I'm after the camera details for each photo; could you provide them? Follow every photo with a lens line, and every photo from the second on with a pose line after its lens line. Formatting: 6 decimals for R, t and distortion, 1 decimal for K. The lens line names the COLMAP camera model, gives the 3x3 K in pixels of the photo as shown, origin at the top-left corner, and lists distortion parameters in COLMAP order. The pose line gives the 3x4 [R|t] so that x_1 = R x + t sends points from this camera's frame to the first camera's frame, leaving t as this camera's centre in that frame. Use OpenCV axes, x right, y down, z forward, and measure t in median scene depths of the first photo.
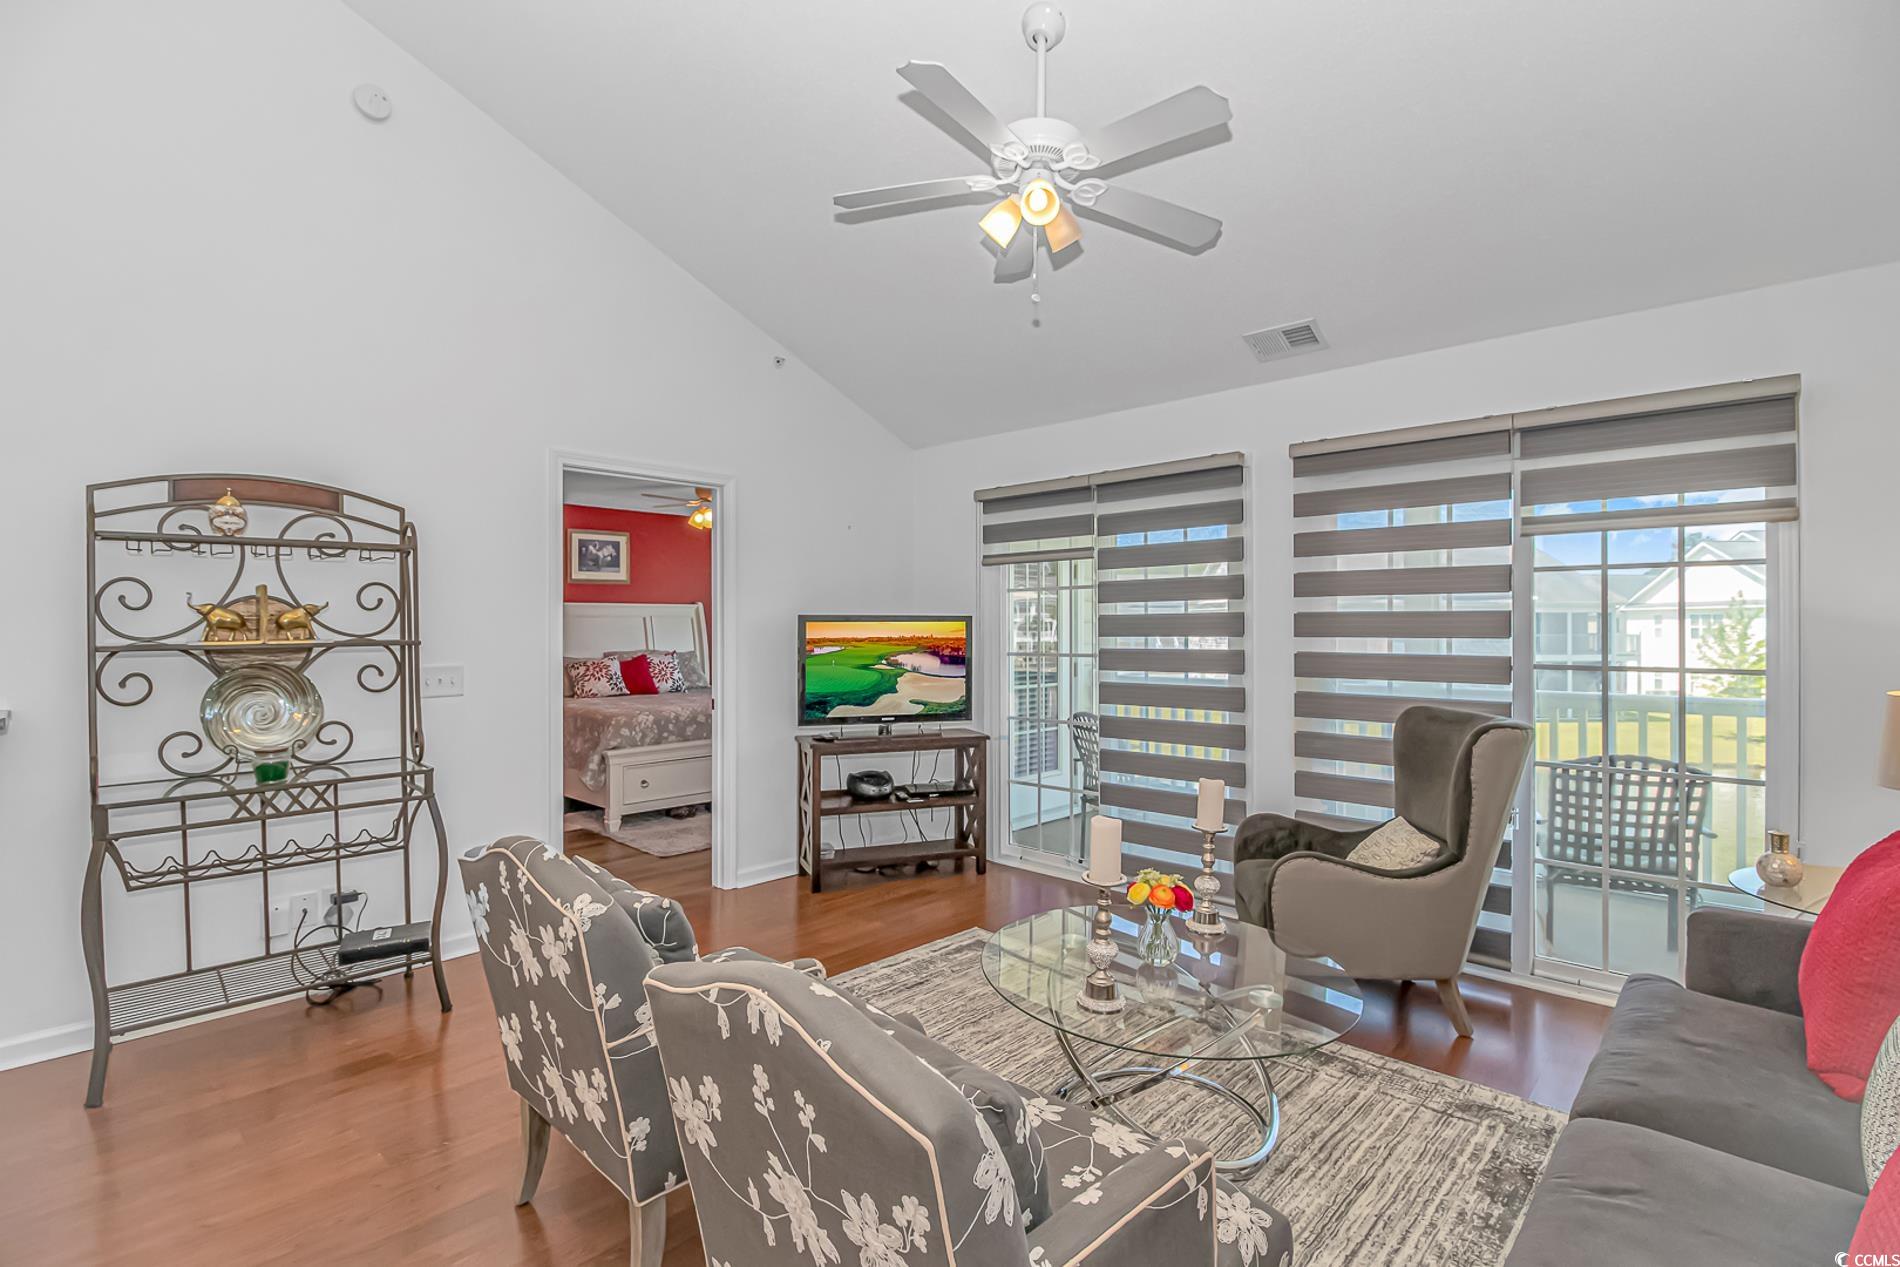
lens RADIAL K [[868.5, 0, 948.7], [0, 868.5, 649.2], [0, 0, 1]] dist [-0.000082, -0.000032]
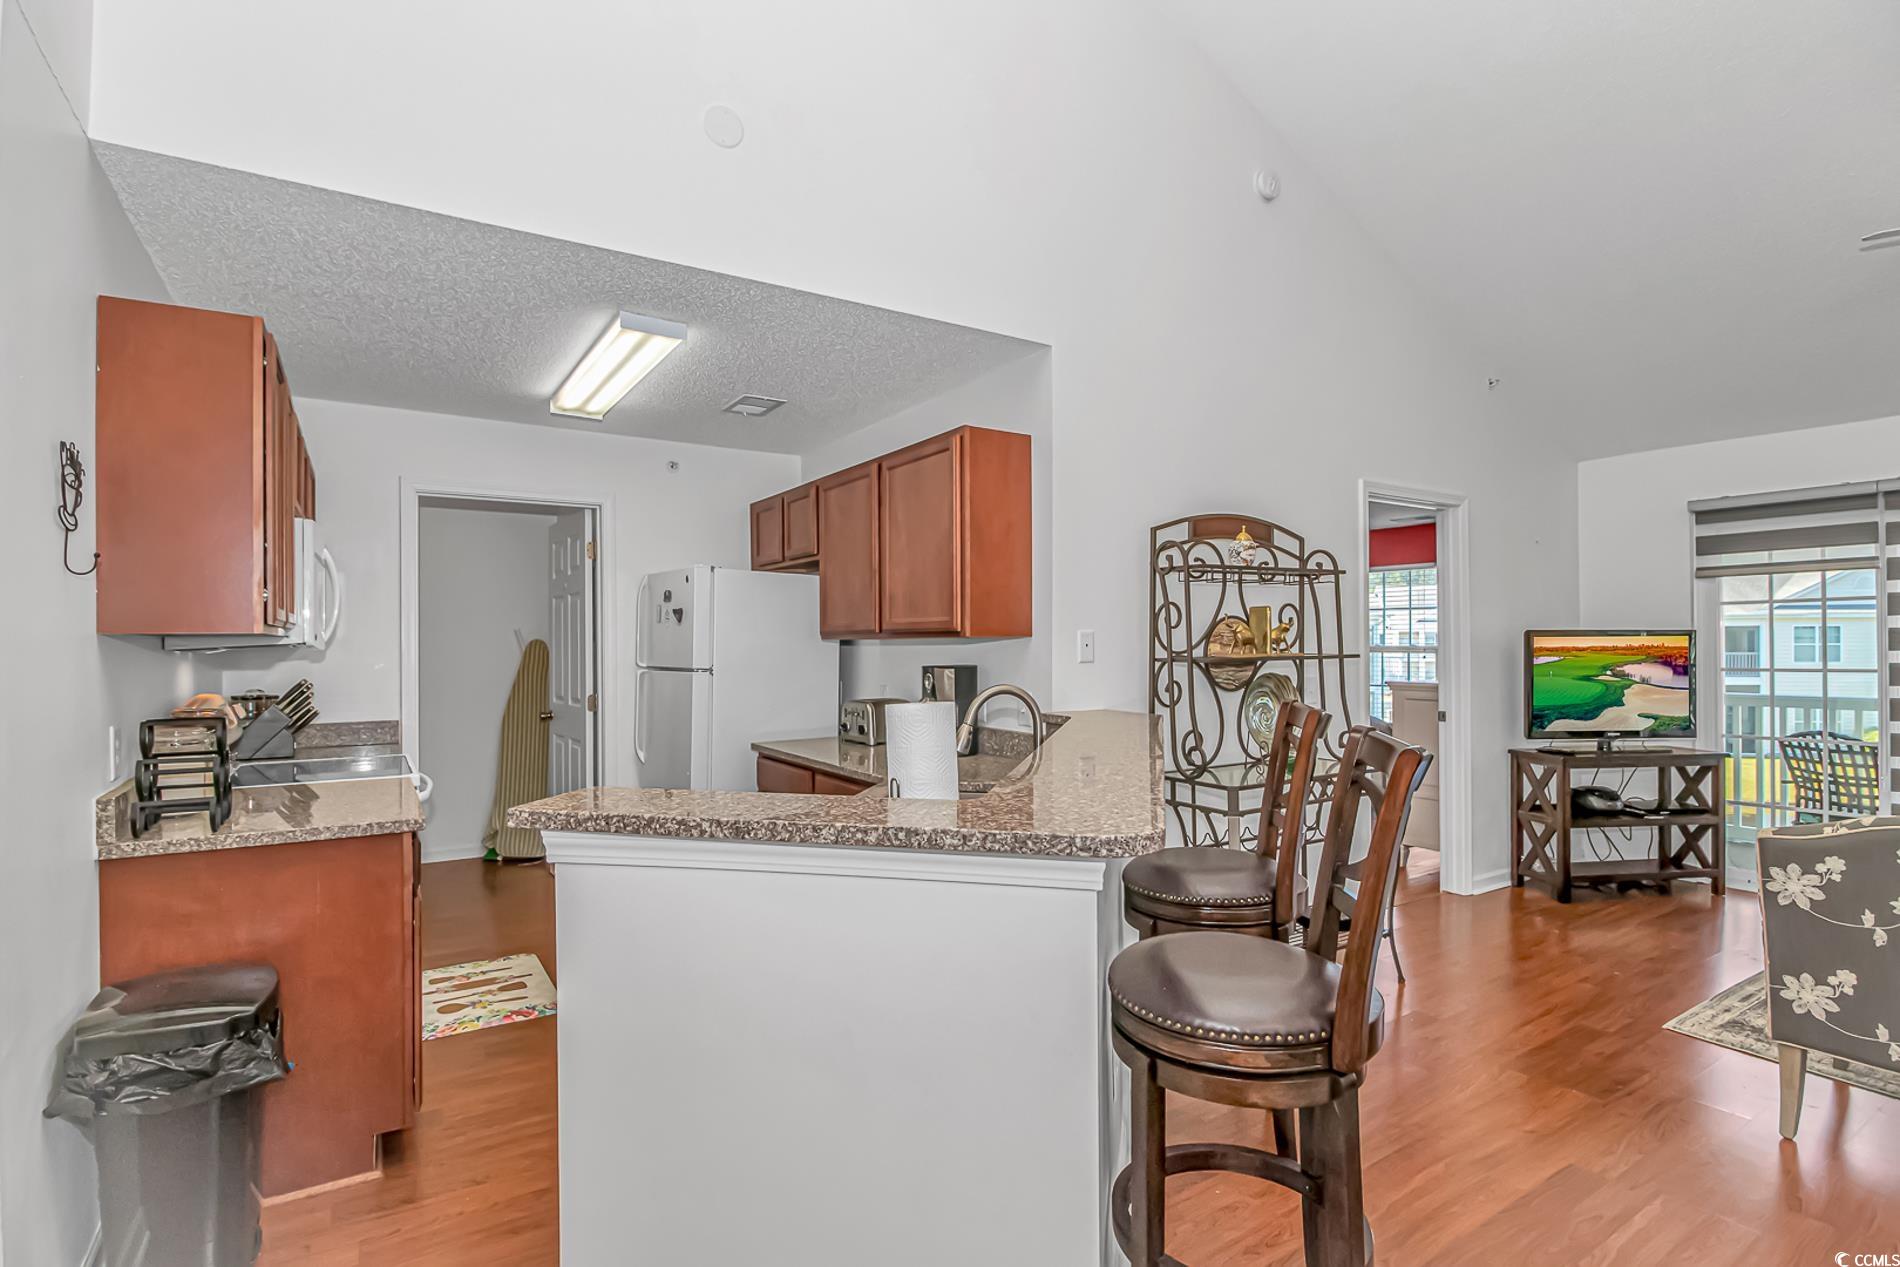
lens RADIAL K [[902.6, 0, 948.8], [0, 902.6, 639.0], [0, 0, 1]] dist [0.000632, 0.000123]
pose [[0.973901, -0.003233, -0.226948, -0.601911], [-0.003755, 0.999532, -0.030350, 0.006950], [0.226940, 0.030410, 0.973434, -0.192792]]
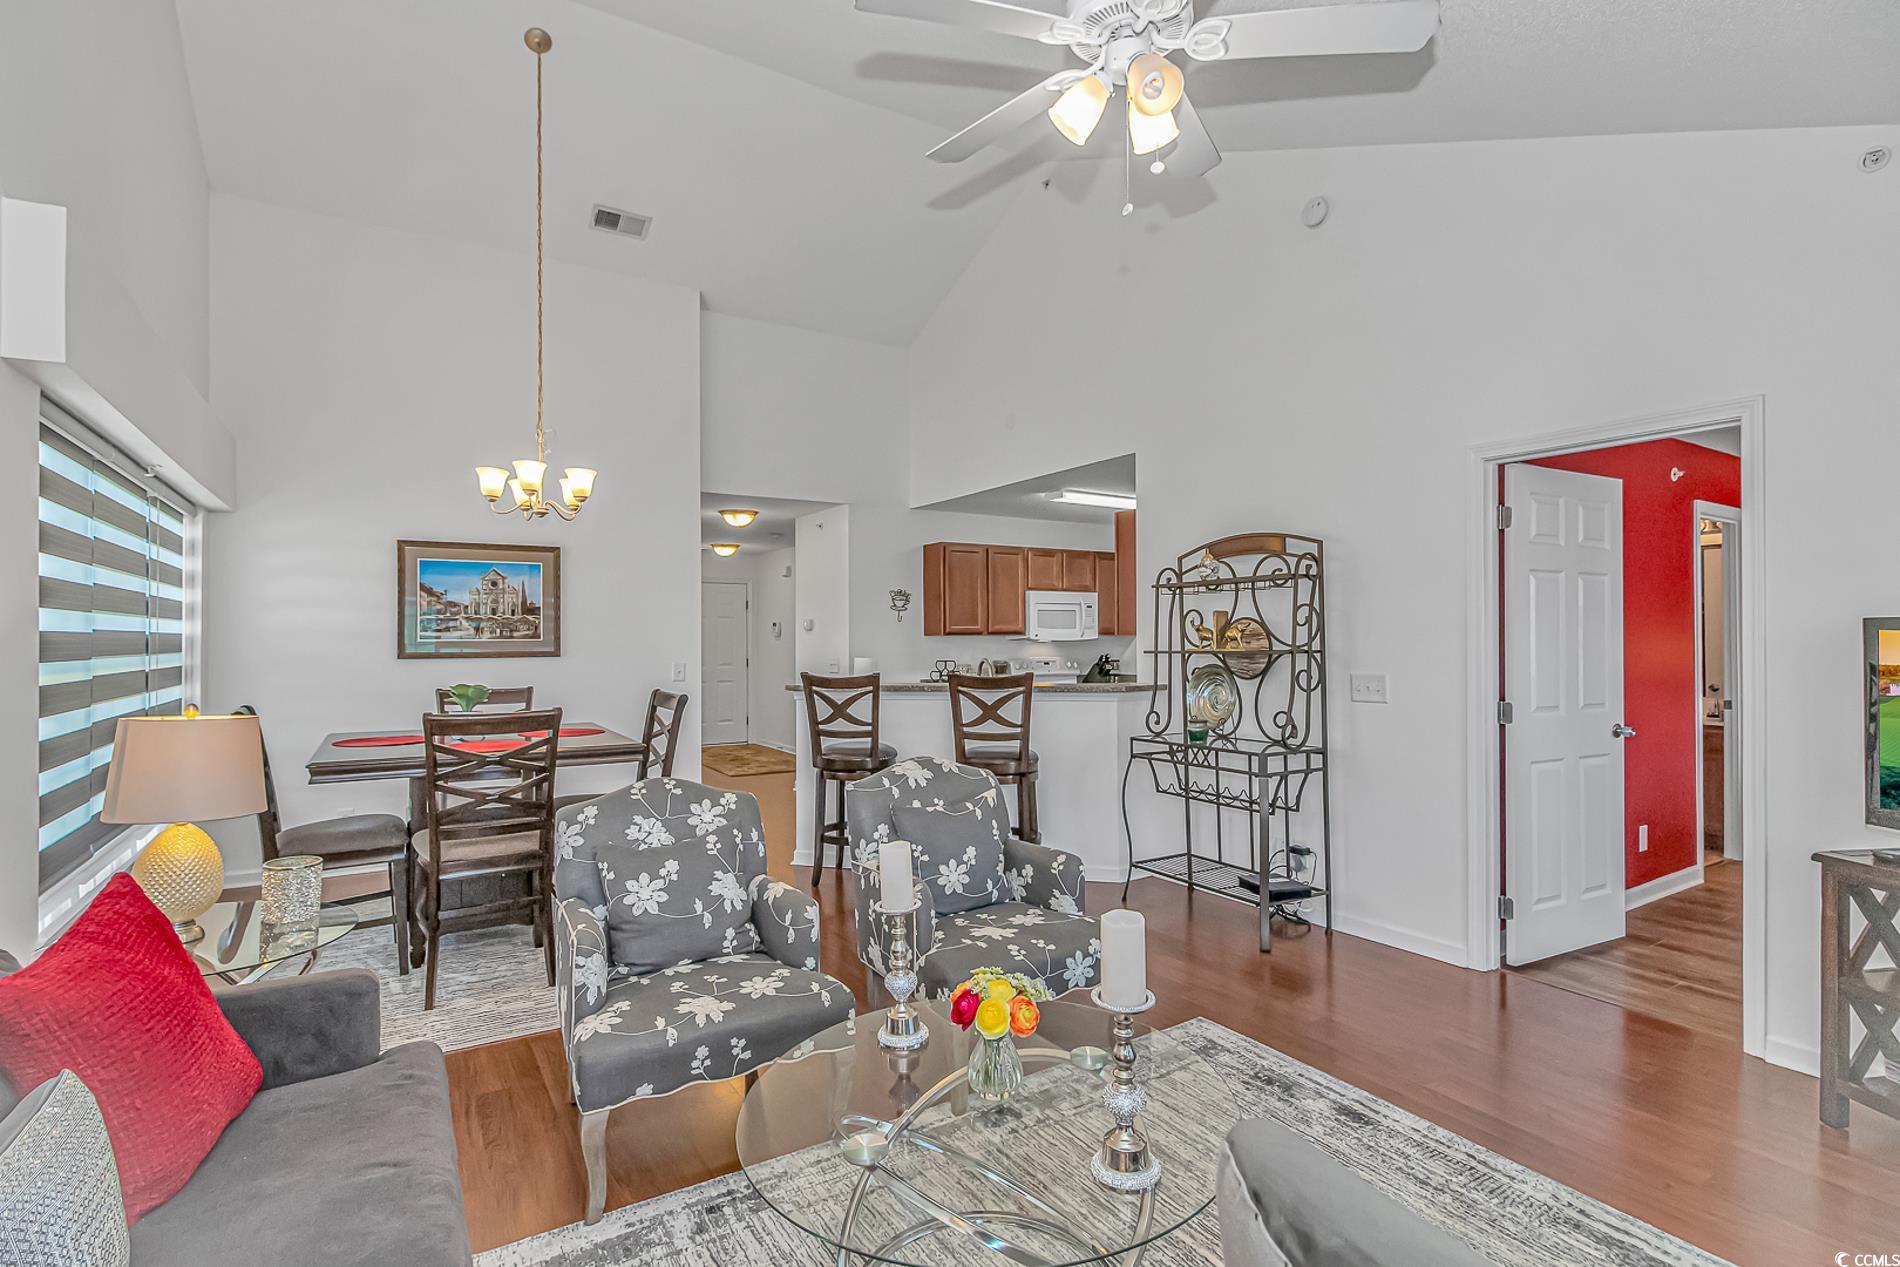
lens RADIAL K [[902.6, 0, 948.8], [0, 902.6, 639.0], [0, 0, 1]] dist [0.000632, 0.000123]
pose [[-0.245880, 0.003813, -0.969293, 0.524835], [-0.029458, 0.999501, 0.011404, -0.018906], [0.968853, 0.031357, -0.245645, 0.602513]]
